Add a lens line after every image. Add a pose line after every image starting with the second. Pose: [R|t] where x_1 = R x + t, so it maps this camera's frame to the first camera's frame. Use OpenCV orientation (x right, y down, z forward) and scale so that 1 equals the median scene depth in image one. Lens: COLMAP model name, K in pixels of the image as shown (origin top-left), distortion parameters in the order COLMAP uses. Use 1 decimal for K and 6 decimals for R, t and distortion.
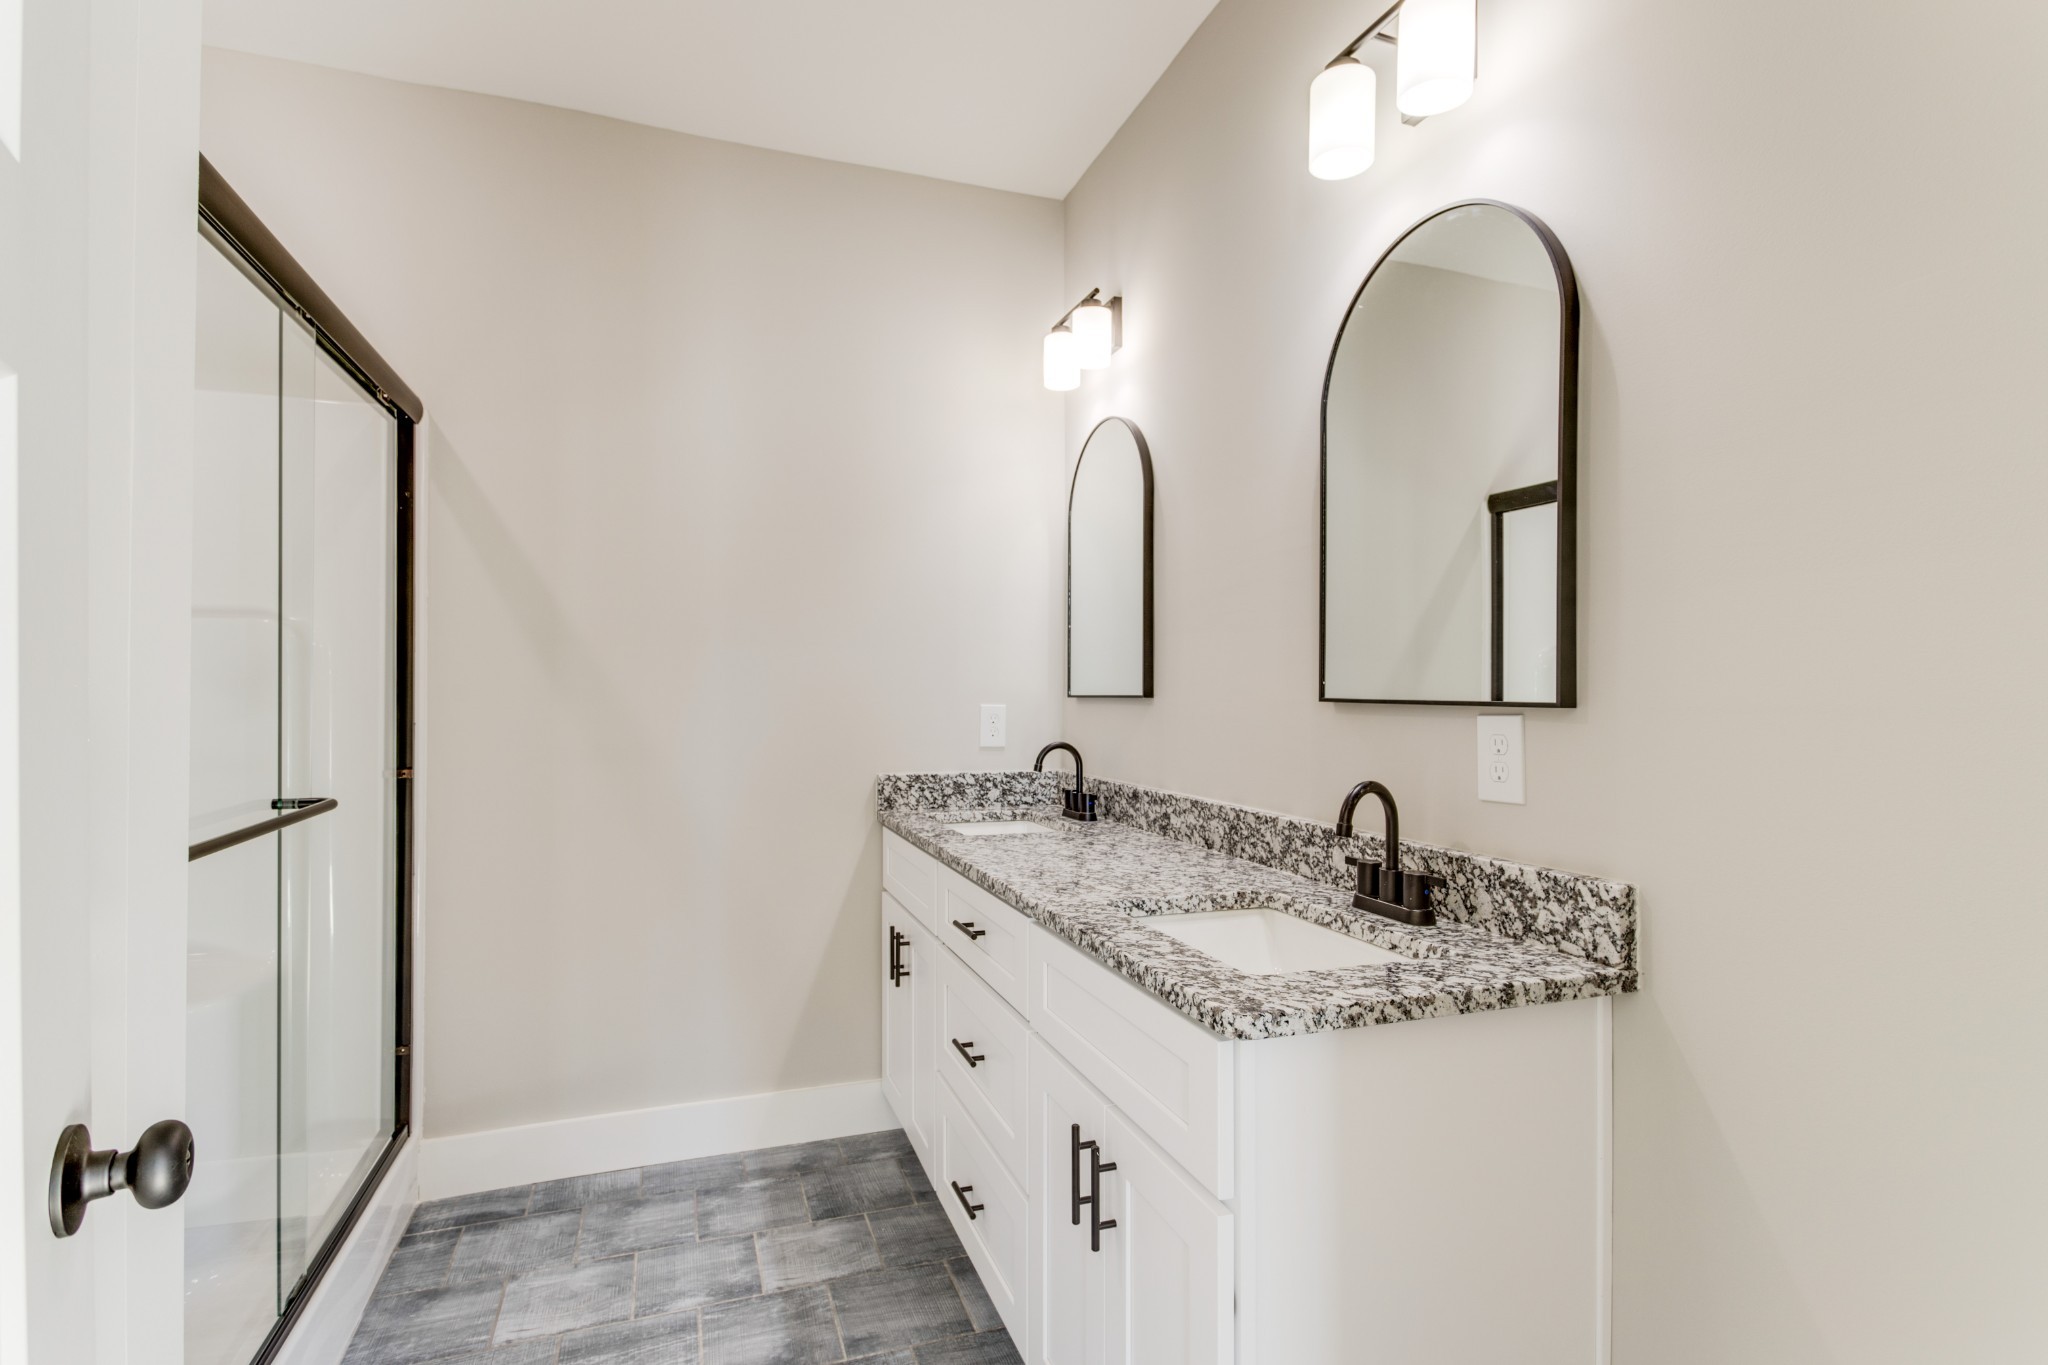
lens RADIAL K [[996.8, 0, 1040.9], [0, 996.8, 677.0], [0, 0, 1]] dist [0.004357, -0.000145]
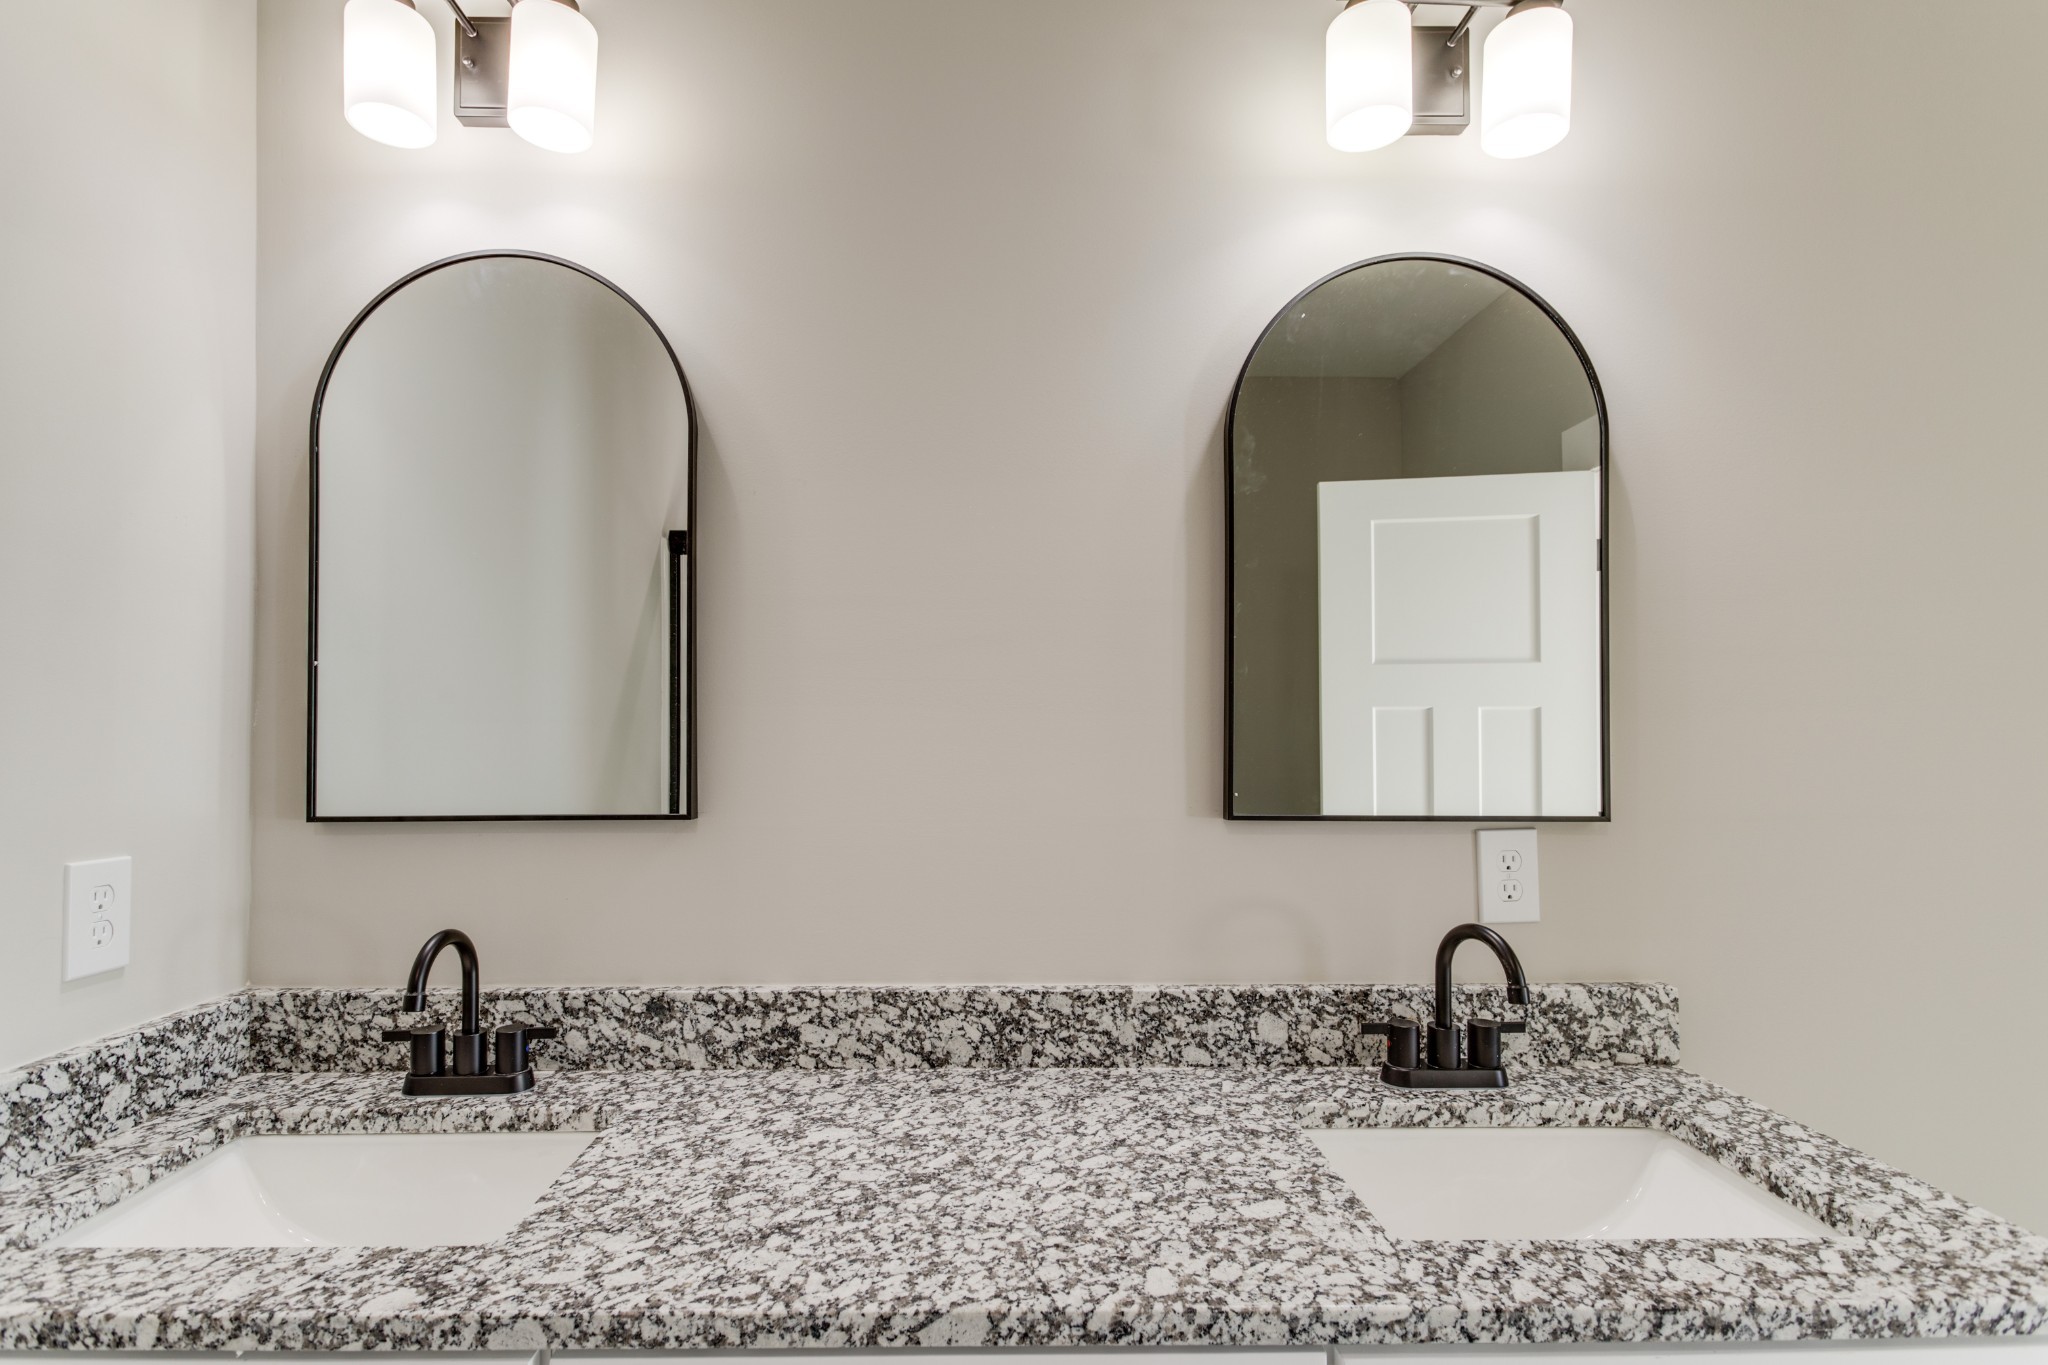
lens RADIAL K [[1012.4, 0, 1053.0], [0, 1012.4, 694.8], [0, 0, 1]] dist [0.004809, -0.000981]
pose [[0.337757, 0.022671, 0.940960, -0.446340], [-0.013131, 0.999726, -0.019373, -0.048876], [-0.941142, -0.005812, 0.337963, 0.829000]]
